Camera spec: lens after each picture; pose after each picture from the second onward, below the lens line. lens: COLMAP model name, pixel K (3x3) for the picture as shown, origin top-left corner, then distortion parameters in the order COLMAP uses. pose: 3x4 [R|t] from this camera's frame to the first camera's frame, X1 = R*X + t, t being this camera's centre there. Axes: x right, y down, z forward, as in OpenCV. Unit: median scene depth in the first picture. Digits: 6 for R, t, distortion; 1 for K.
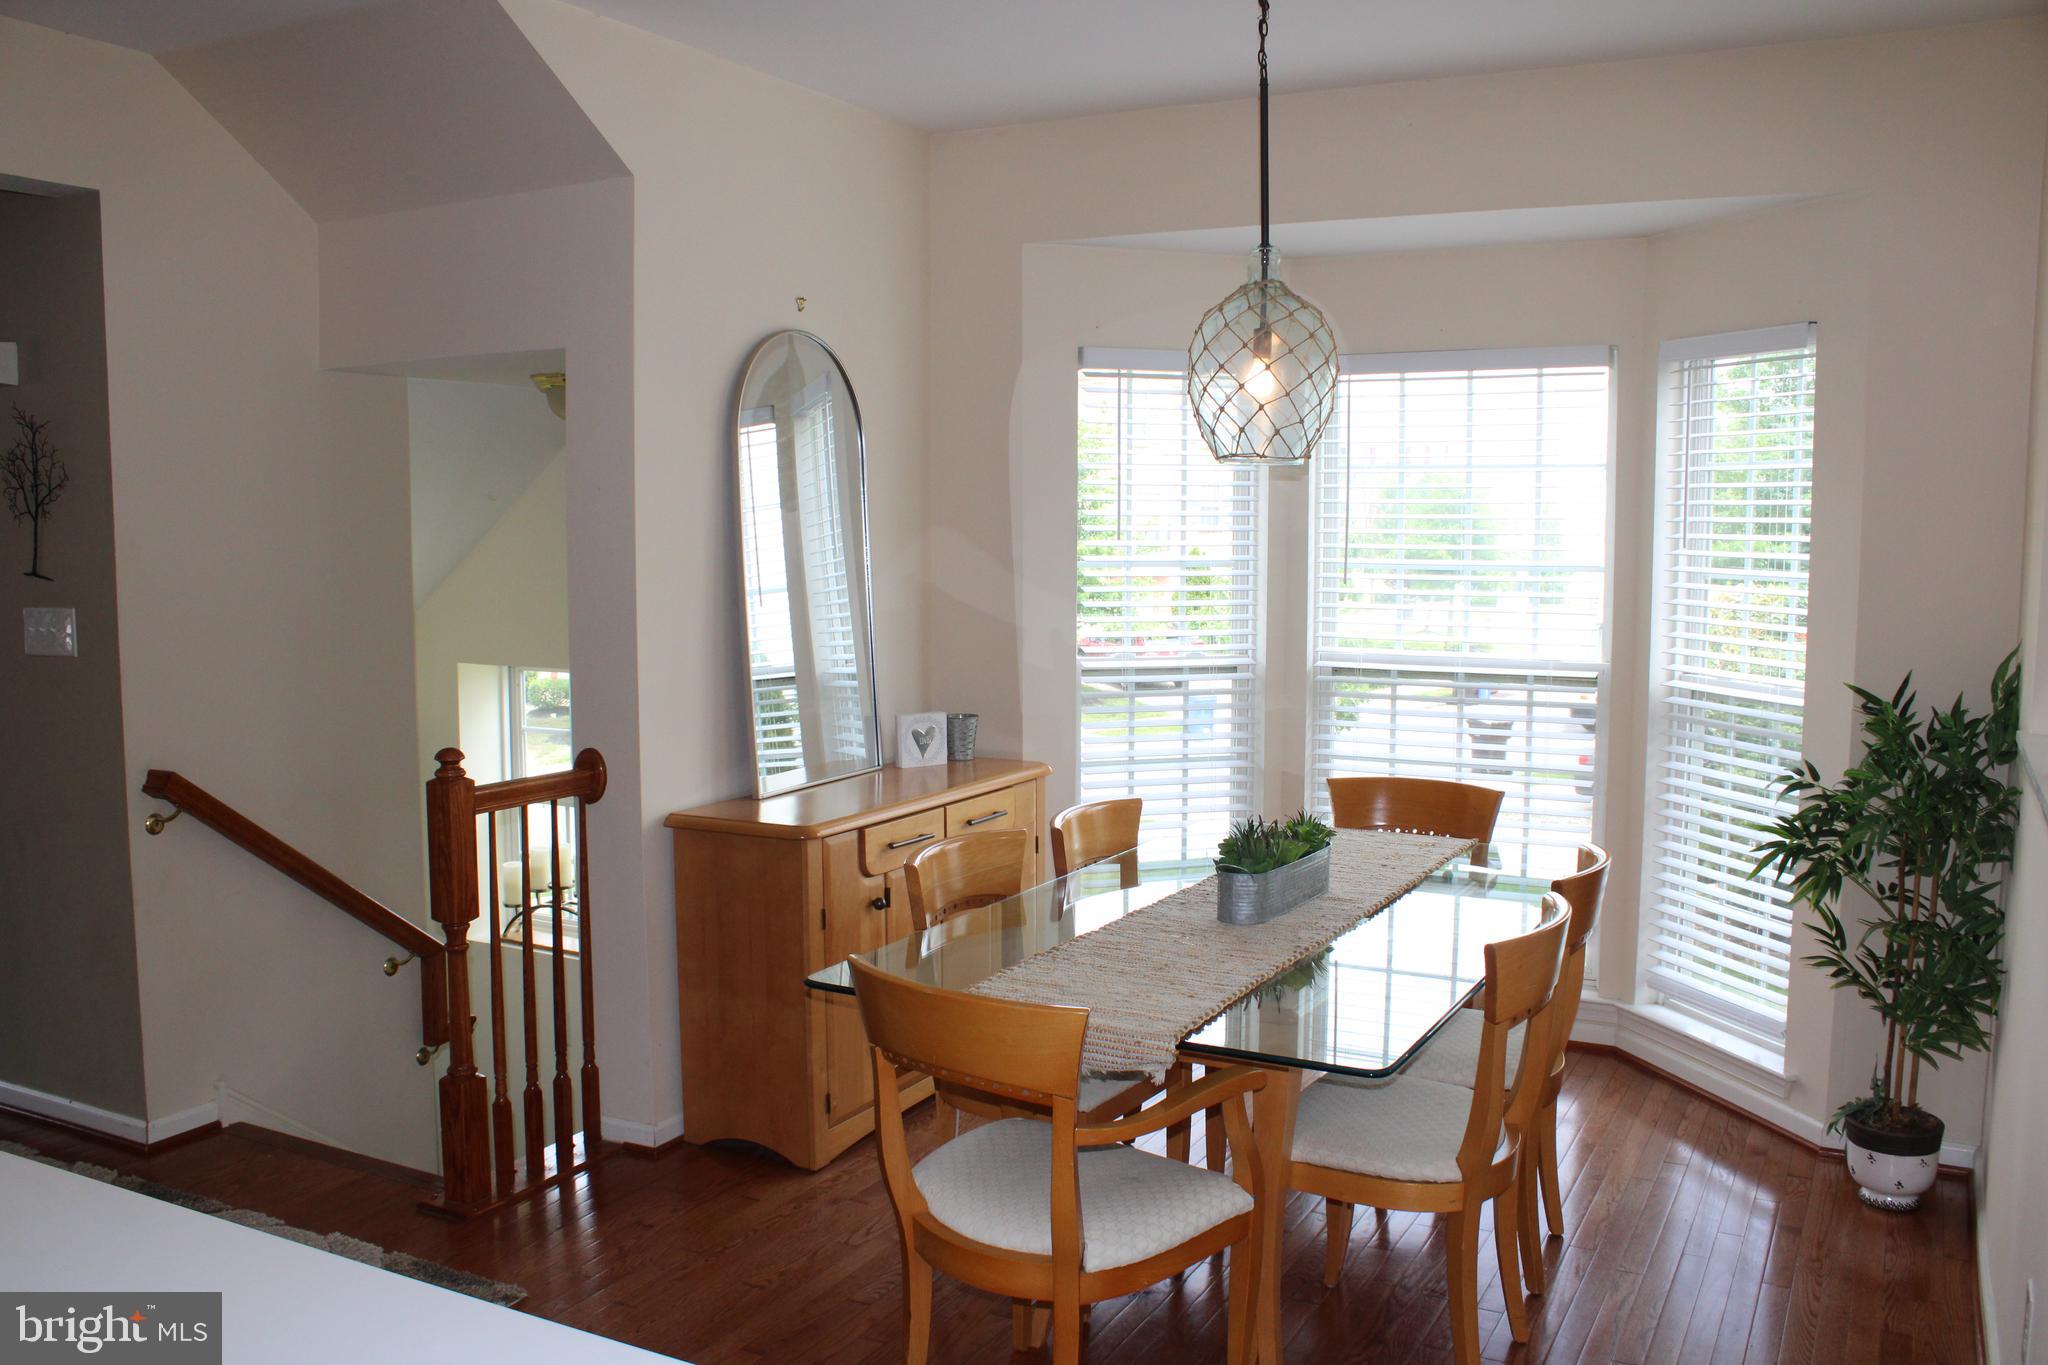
lens RADIAL K [[1723.4, 0, 1026.9], [0, 1723.4, 701.0], [0, 0, 1]] dist [-0.167025, 0.156652]
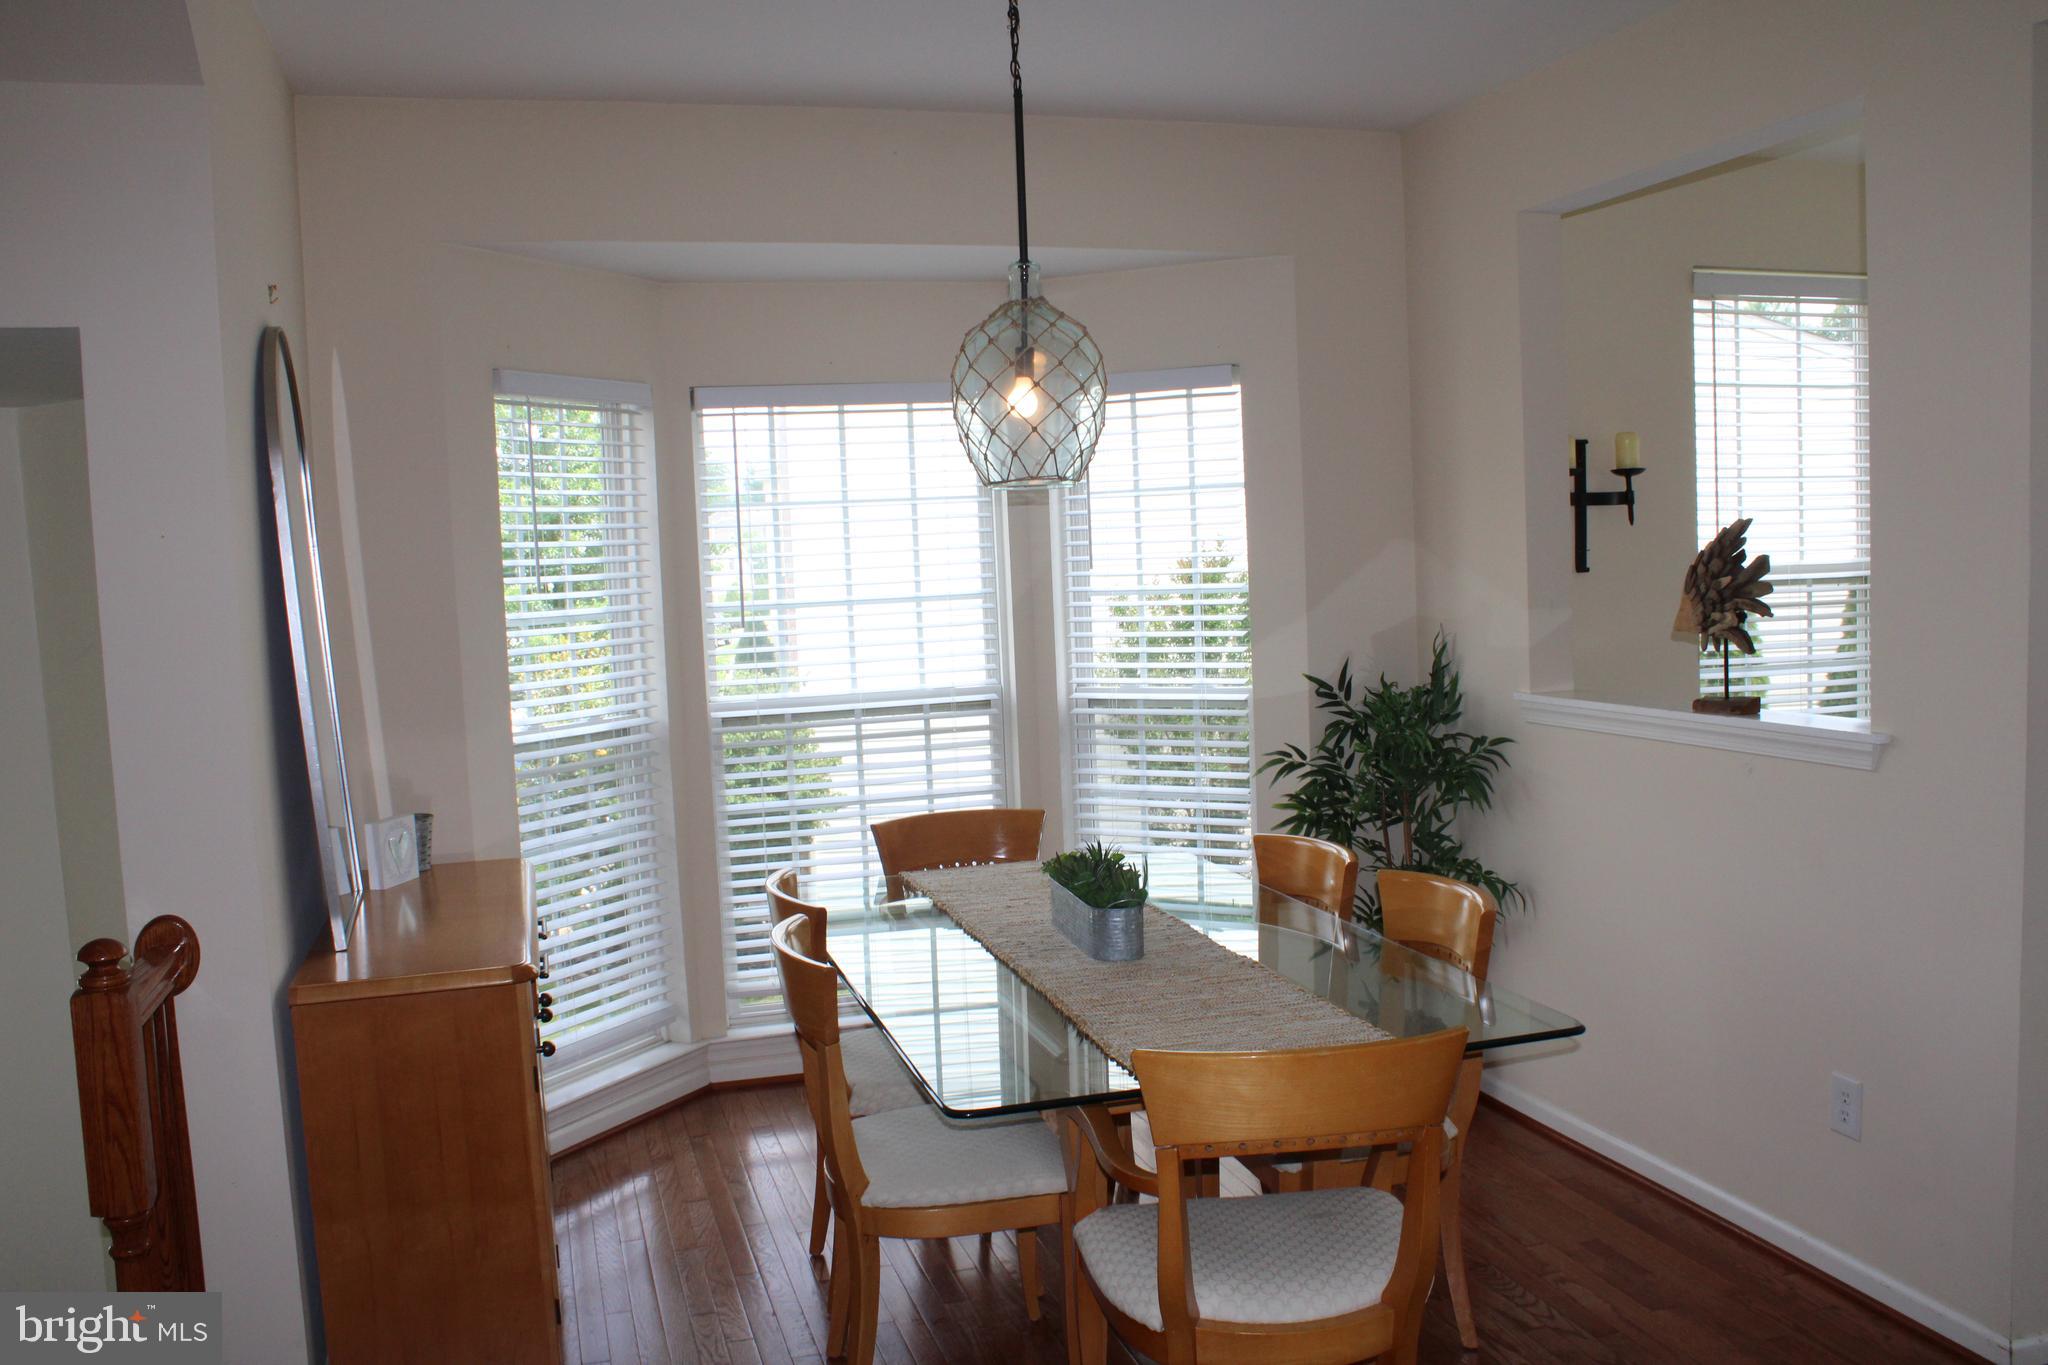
lens RADIAL K [[1723.4, 0, 1026.9], [0, 1723.4, 701.0], [0, 0, 1]] dist [-0.167025, 0.156652]
pose [[0.721675, -0.090506, 0.686290, -0.467040], [0.115912, 0.993218, 0.009094, -0.024524], [-0.682459, 0.072986, 0.727271, 0.267115]]
